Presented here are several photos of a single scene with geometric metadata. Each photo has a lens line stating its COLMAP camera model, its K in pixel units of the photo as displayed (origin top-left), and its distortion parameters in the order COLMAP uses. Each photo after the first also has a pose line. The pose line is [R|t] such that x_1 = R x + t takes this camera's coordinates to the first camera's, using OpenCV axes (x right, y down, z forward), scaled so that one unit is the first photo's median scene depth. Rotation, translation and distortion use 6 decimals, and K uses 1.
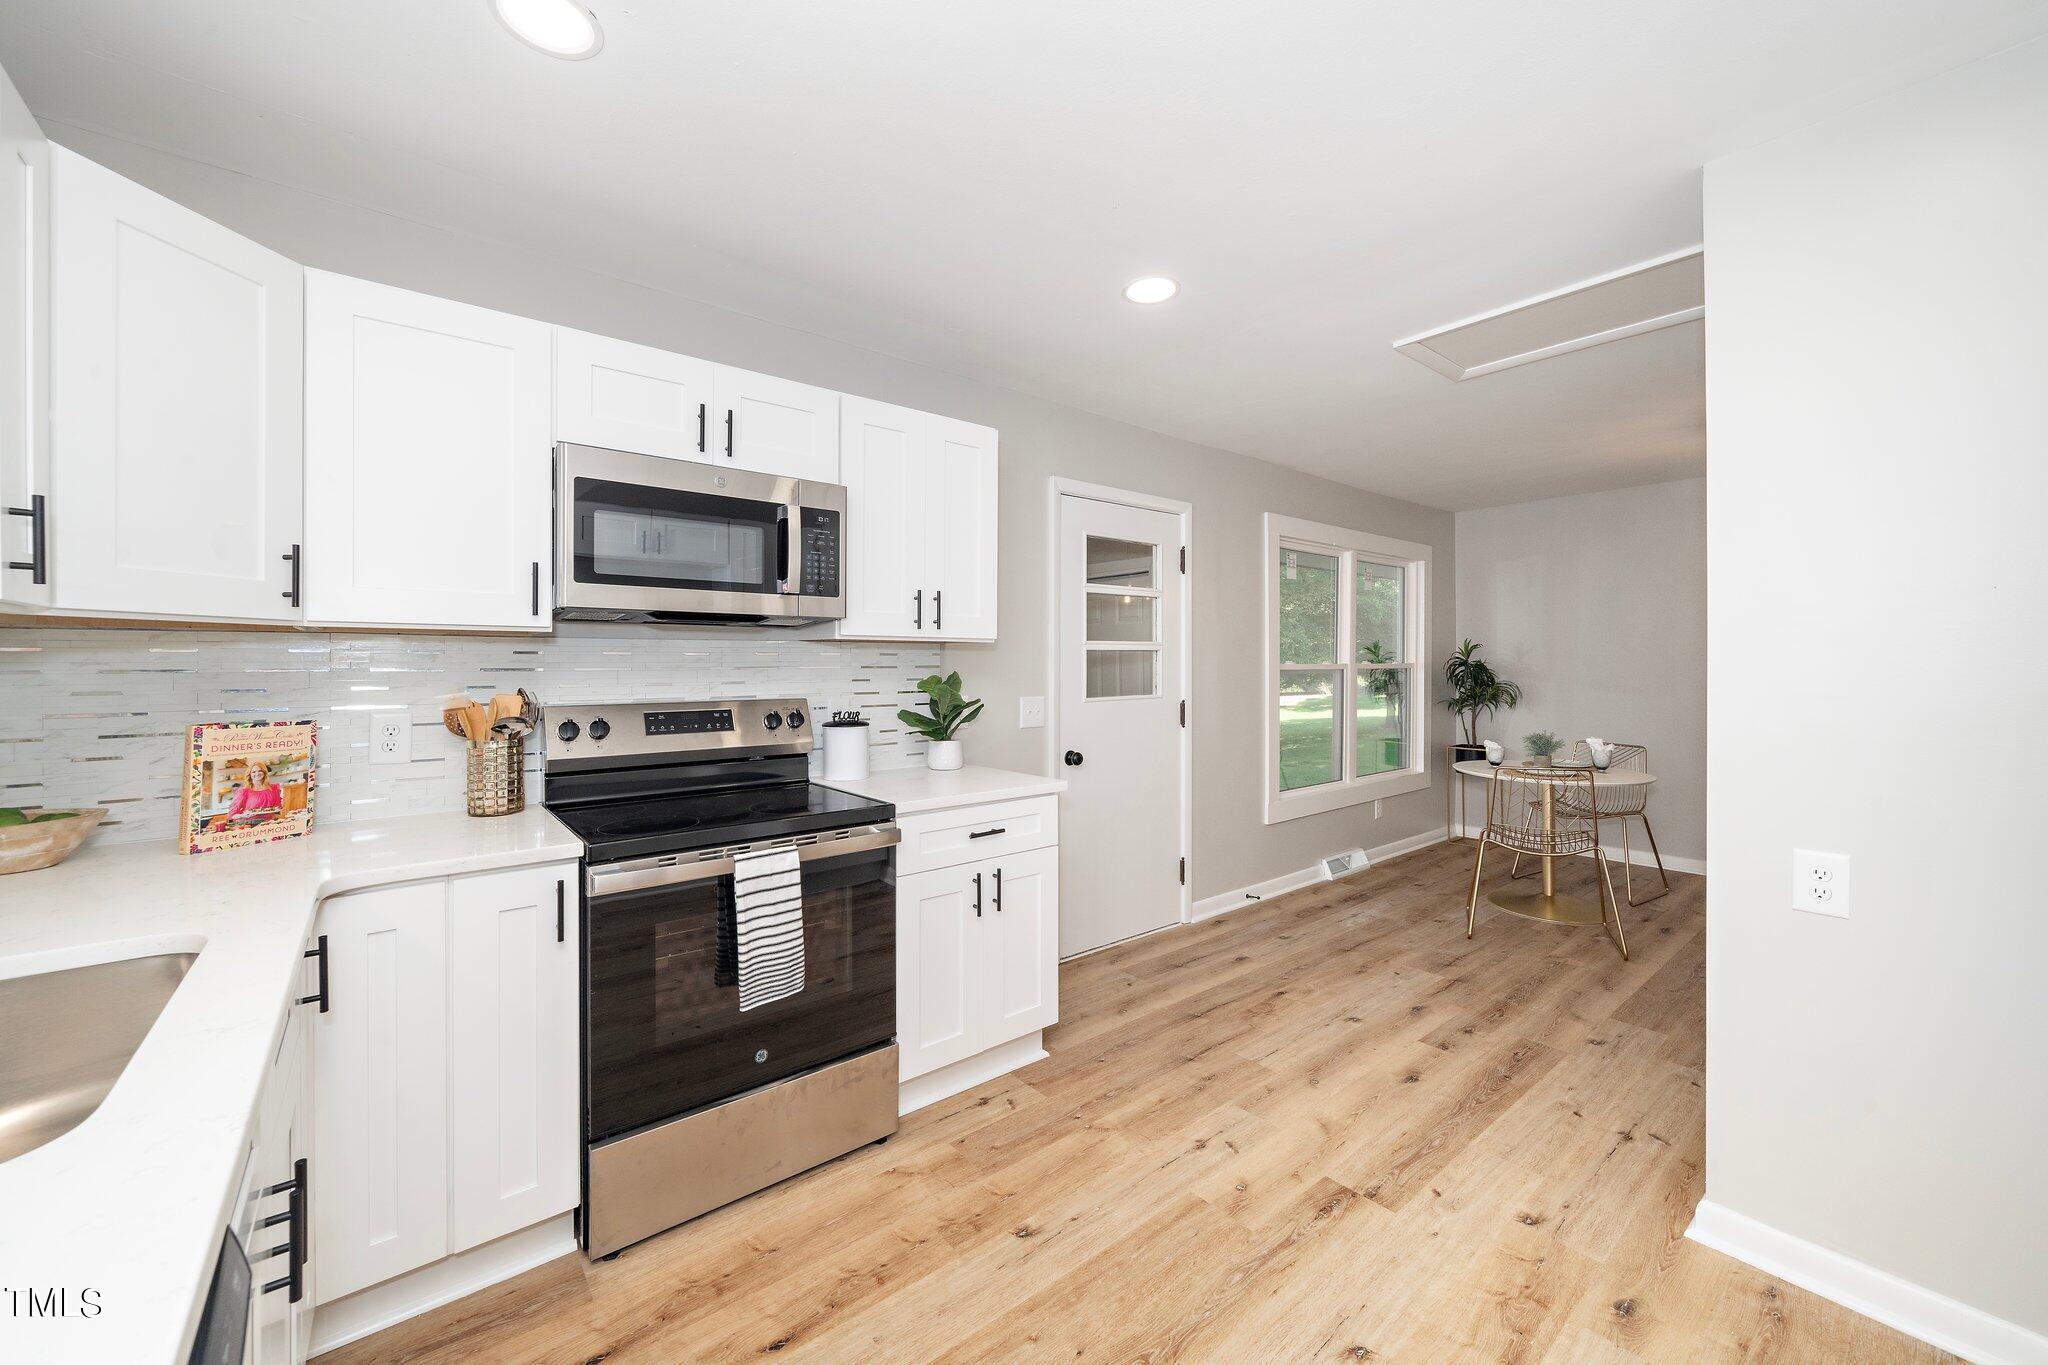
lens RADIAL K [[784.5, 0, 1023.8], [0, 784.5, 665.8], [0, 0, 1]] dist [-0.002046, -0.000126]
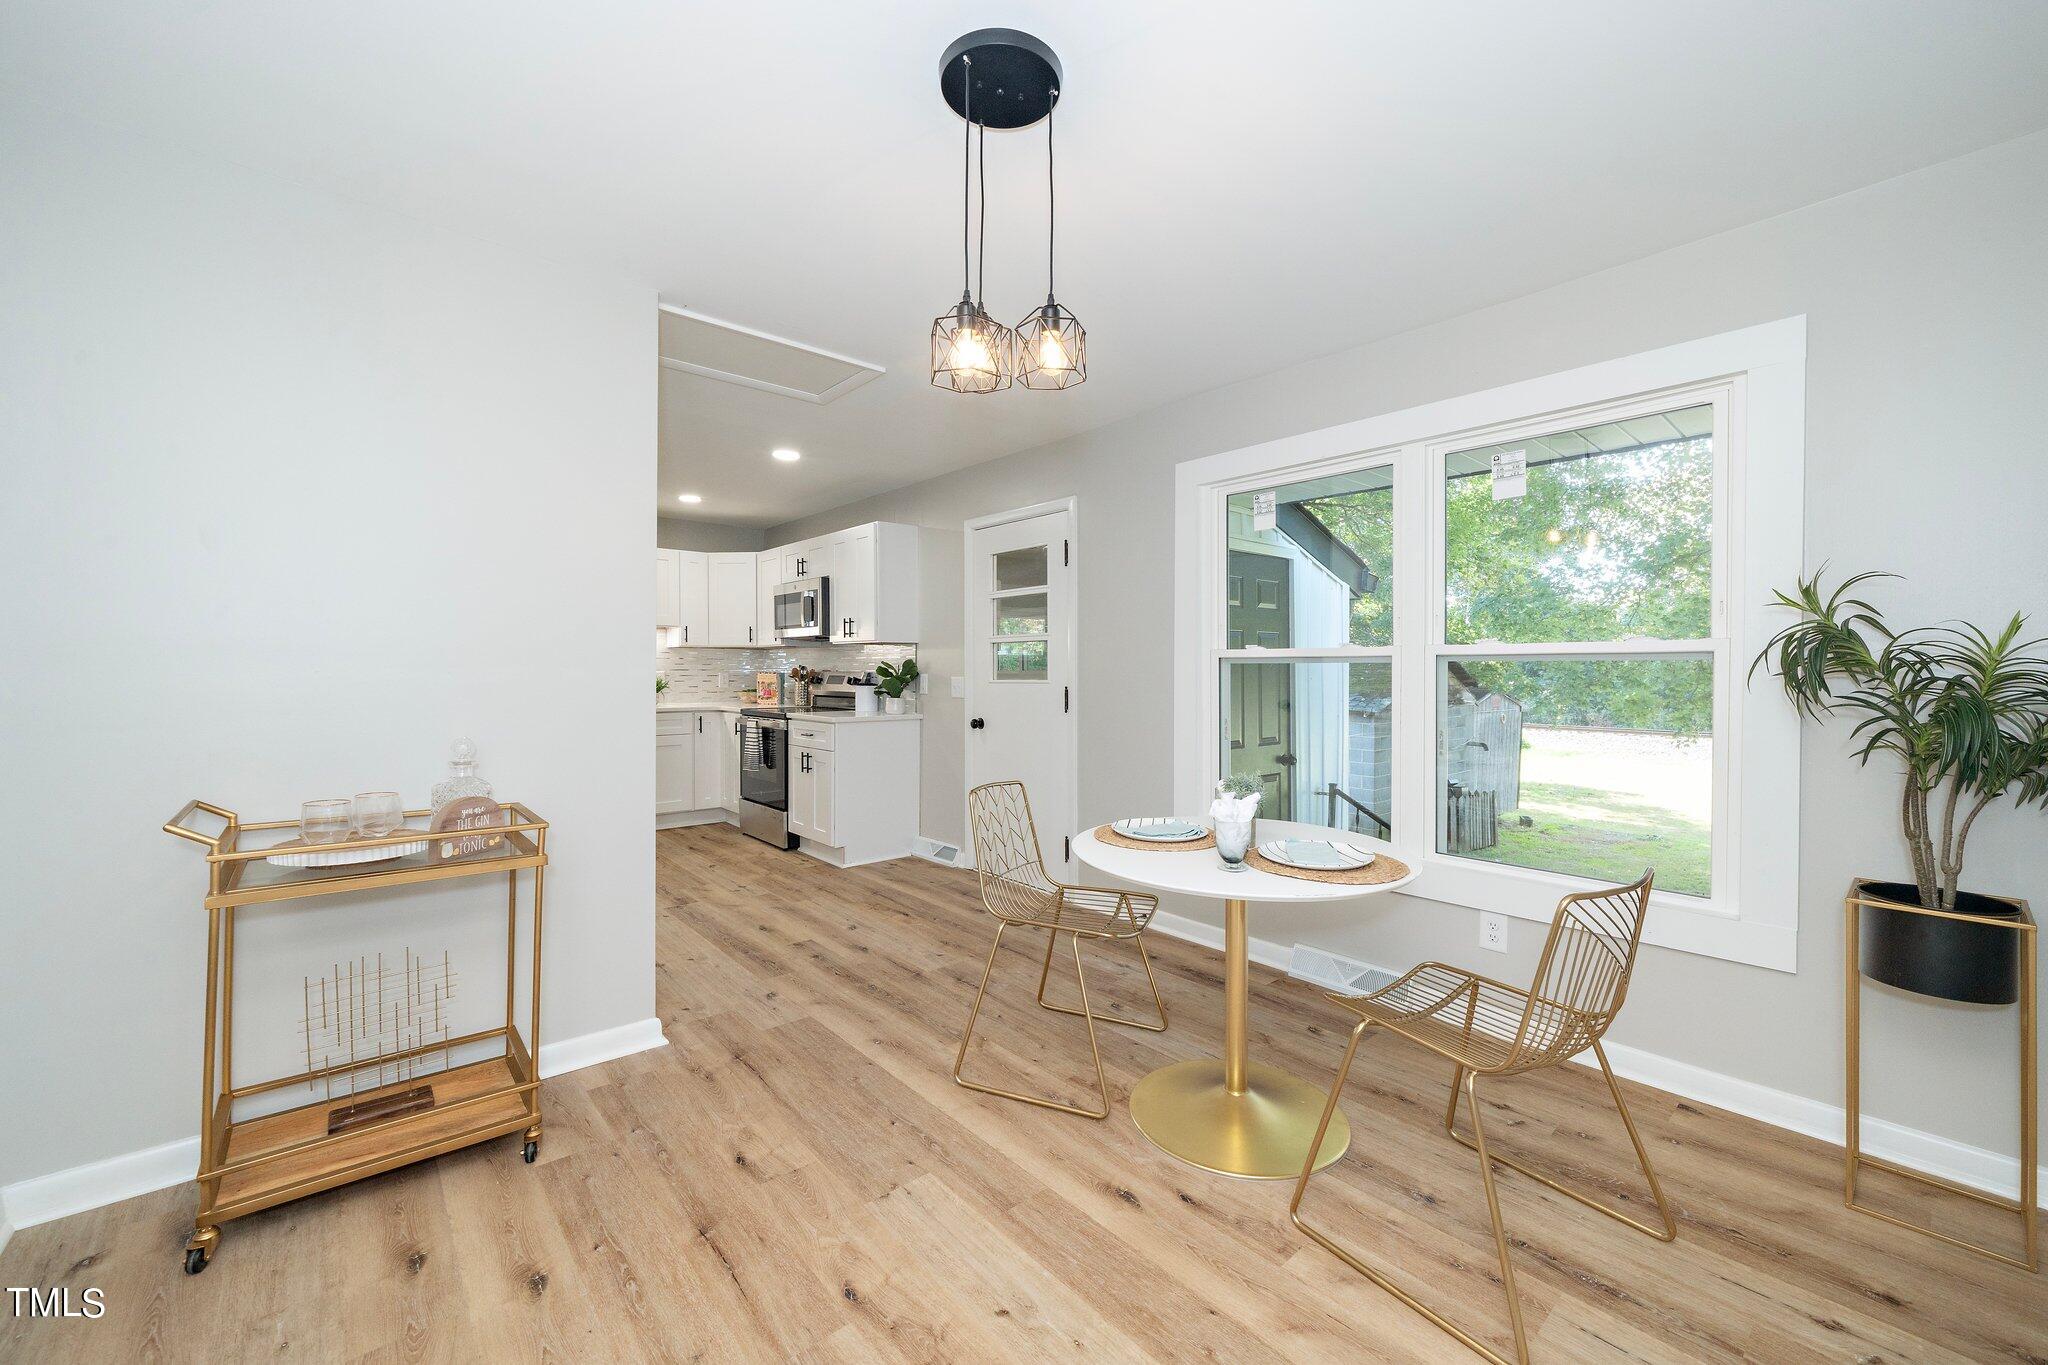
lens RADIAL K [[800.4, 0, 1014.4], [0, 800.4, 668.5], [0, 0, 1]] dist [-0.000133, -0.000086]
pose [[0.028263, 0.000498, -0.999600, 2.167437], [-0.005557, 0.999985, 0.000341, 0.033307], [0.999585, 0.005545, 0.028265, 1.530936]]
